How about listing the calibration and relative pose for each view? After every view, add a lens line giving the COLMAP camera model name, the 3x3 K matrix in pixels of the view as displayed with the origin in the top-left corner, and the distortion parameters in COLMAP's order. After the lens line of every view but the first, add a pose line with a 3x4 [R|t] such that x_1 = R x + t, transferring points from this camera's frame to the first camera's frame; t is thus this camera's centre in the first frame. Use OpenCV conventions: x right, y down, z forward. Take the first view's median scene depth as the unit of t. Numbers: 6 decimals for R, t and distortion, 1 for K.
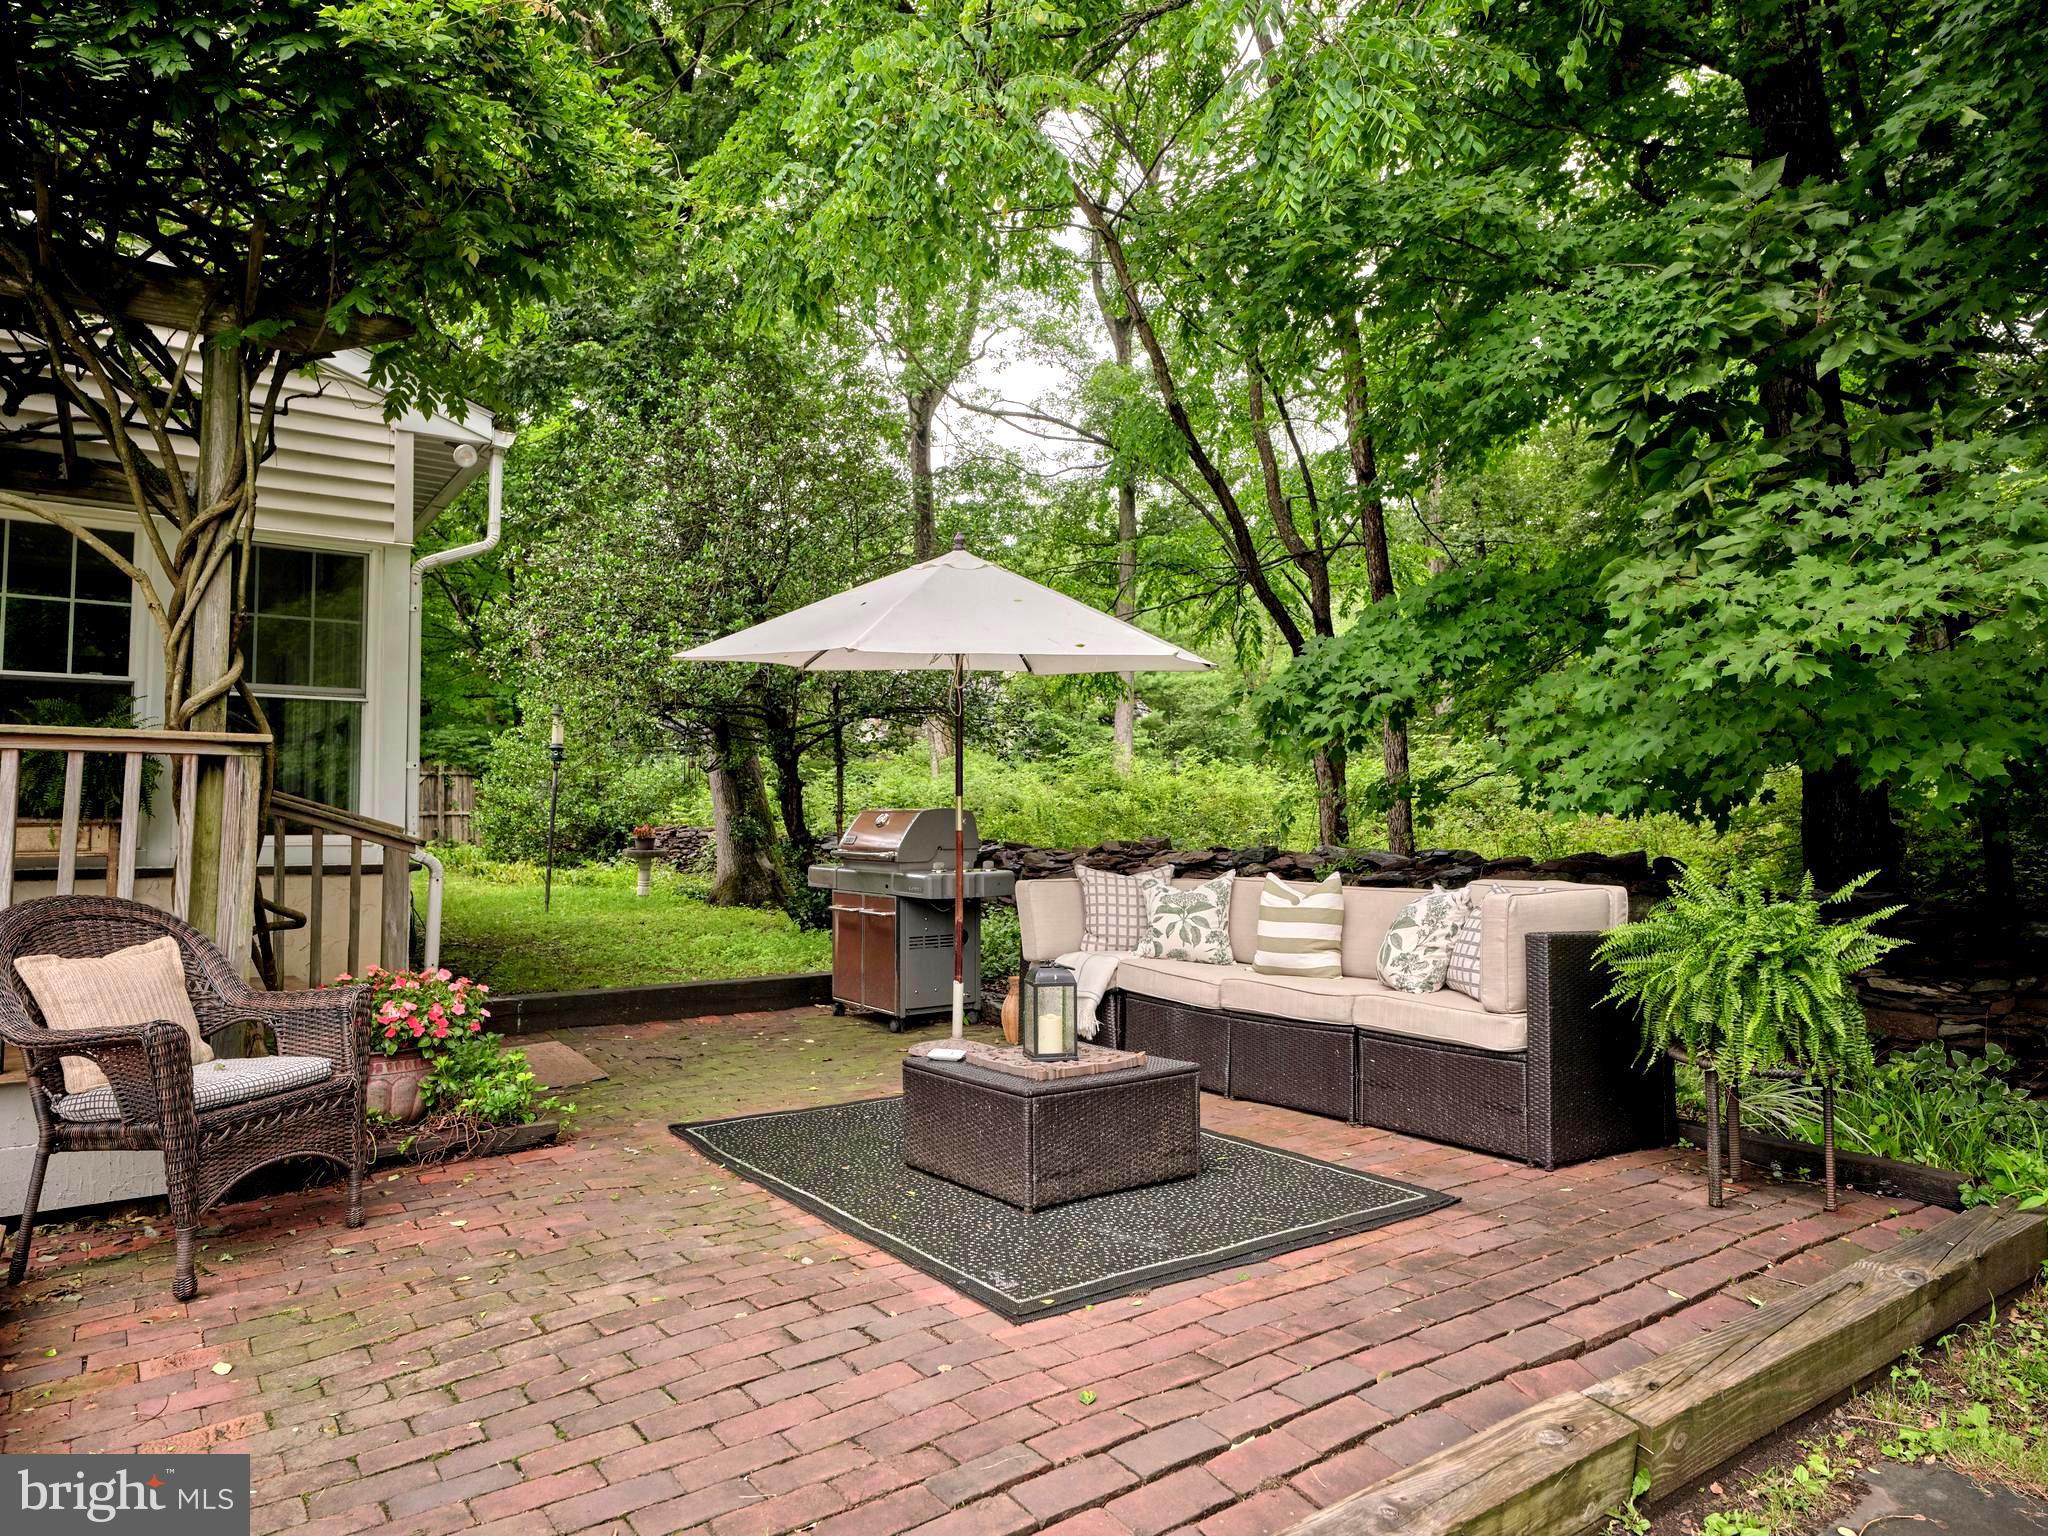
lens RADIAL K [[1292.8, 0, 1024.0], [0, 1292.8, 768.0], [0, 0, 1]] dist [0.000107, 0.000769]
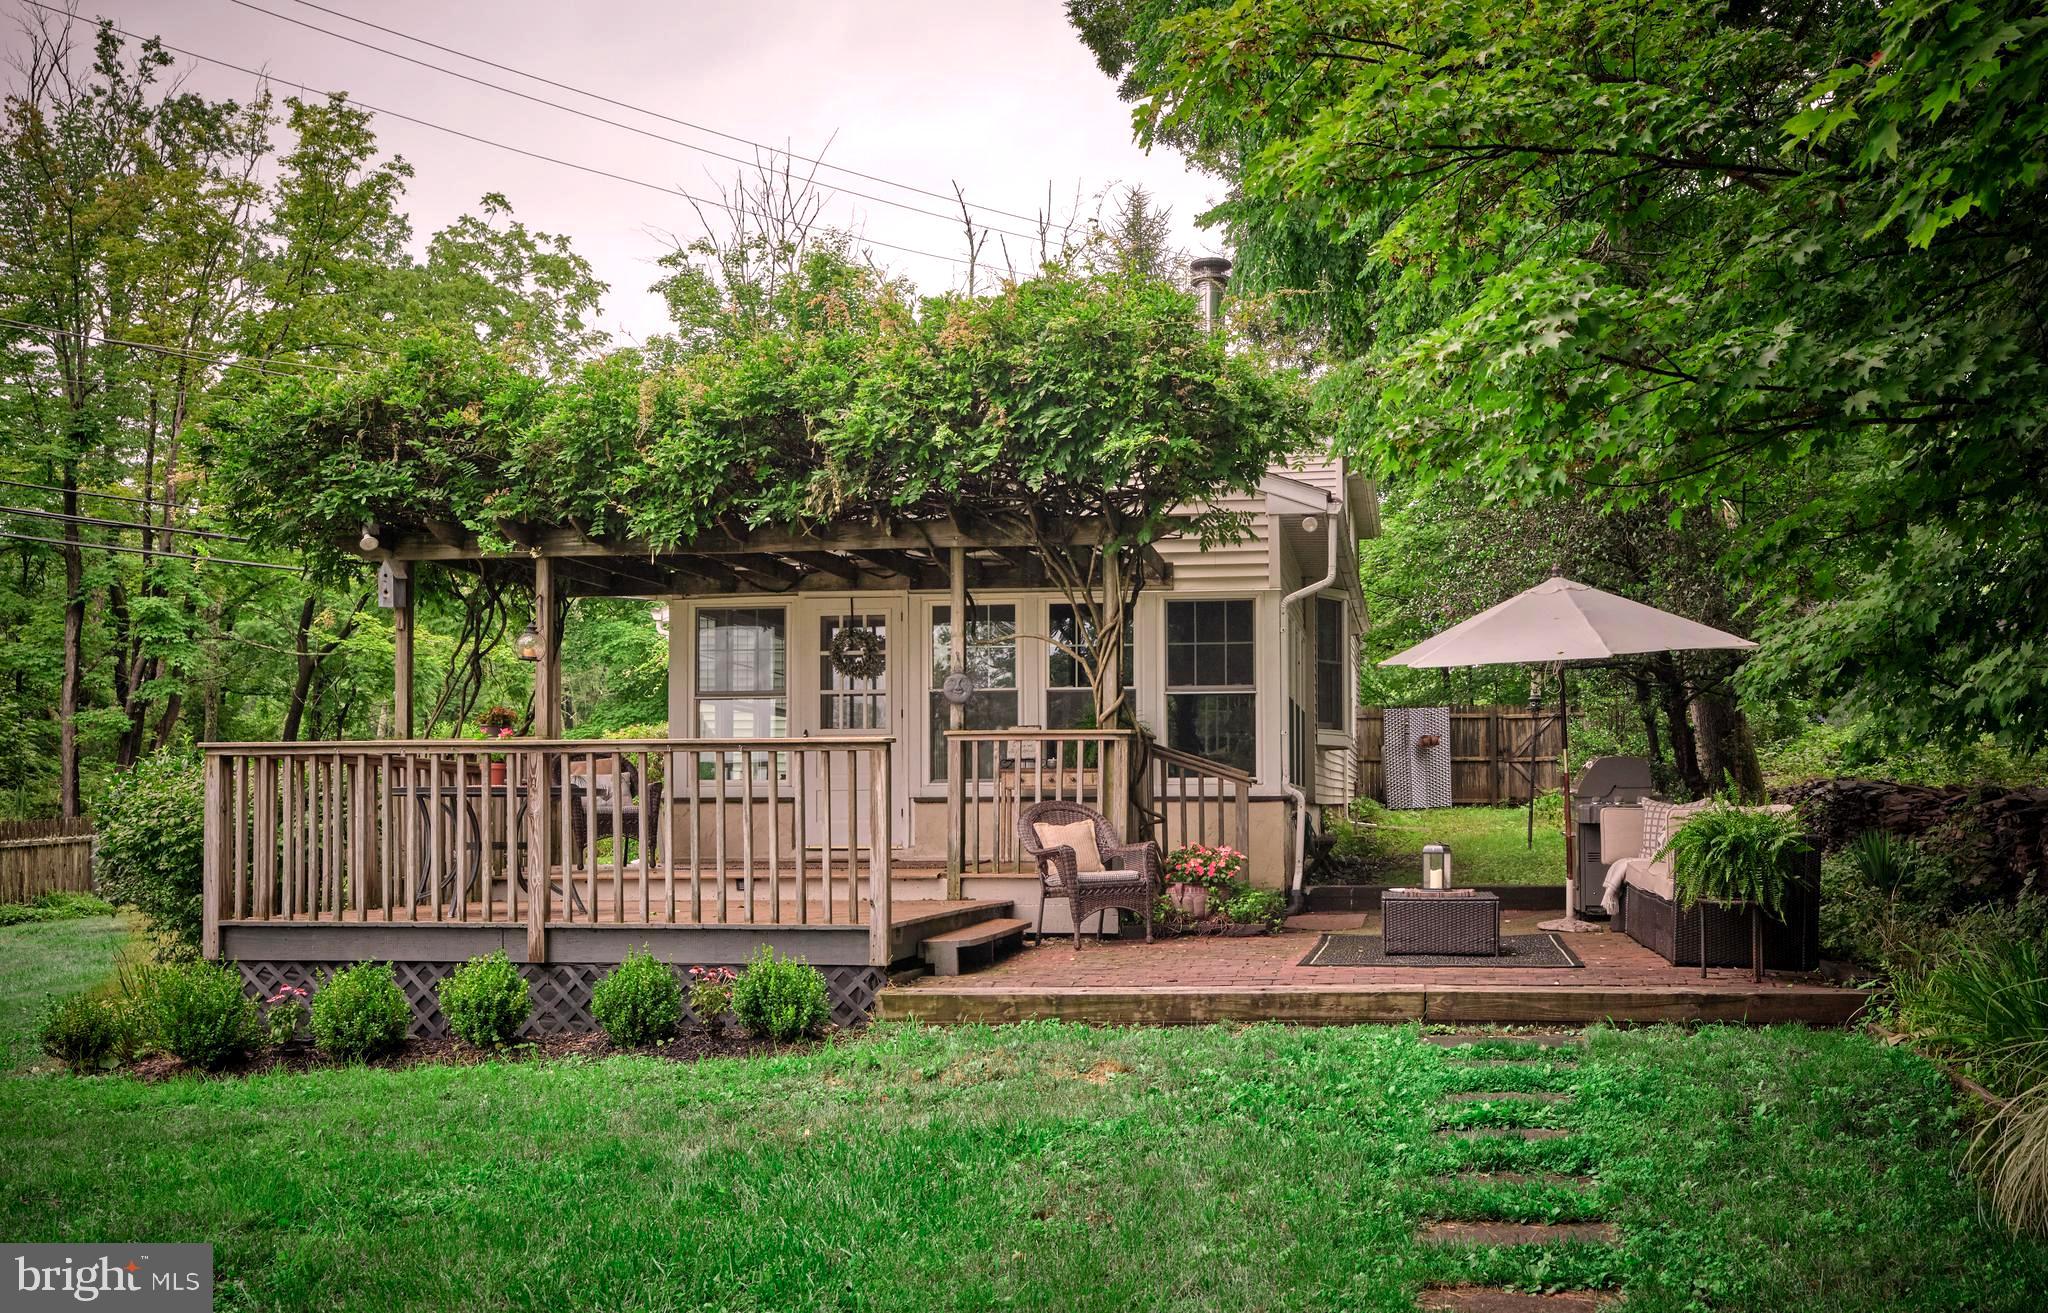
lens RADIAL K [[2394.9, 0, 1022.5], [0, 2394.9, 776.2], [0, 0, 1]] dist [-0.005223, 0.016970]
pose [[0.685783, -0.003987, -0.727795, 1.981501], [0.036241, 0.998932, 0.028677, -0.061521], [0.726903, -0.046042, 0.685195, -1.686859]]
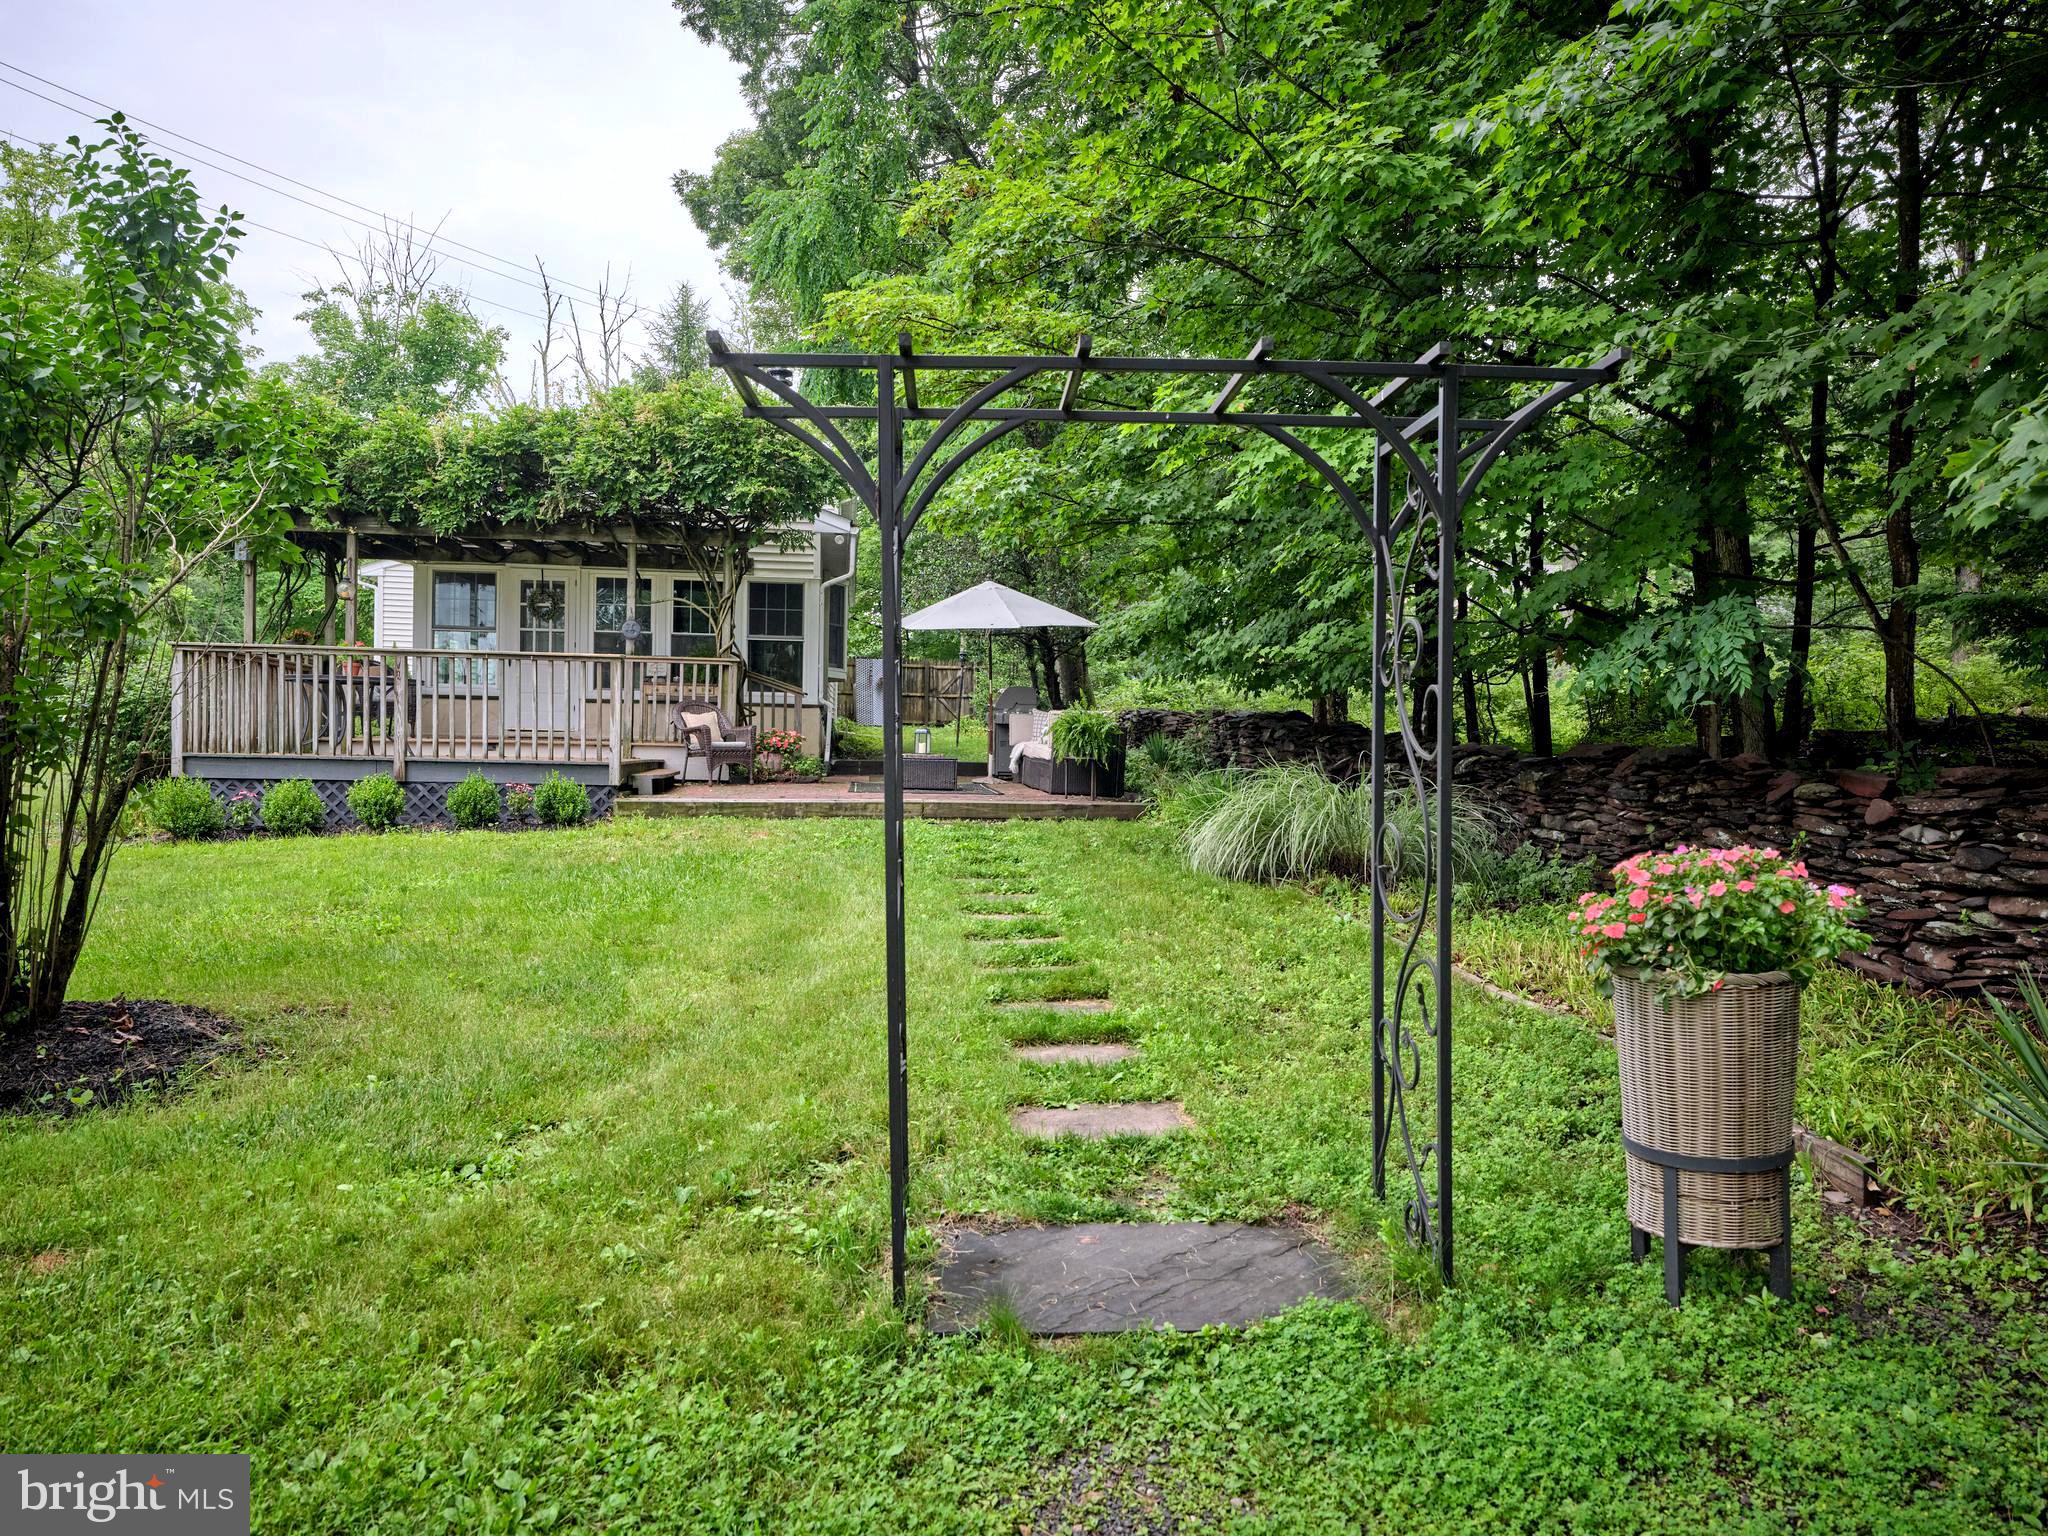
lens RADIAL K [[1938.0, 0, 1062.7], [0, 1938.0, 848.4], [0, 0, 1]] dist [-0.000929, -0.007971]
pose [[0.862389, 0.053252, -0.503438, 2.663990], [-0.004666, 0.995246, 0.097281, -0.026172], [0.506225, -0.081545, 0.858537, -2.922603]]
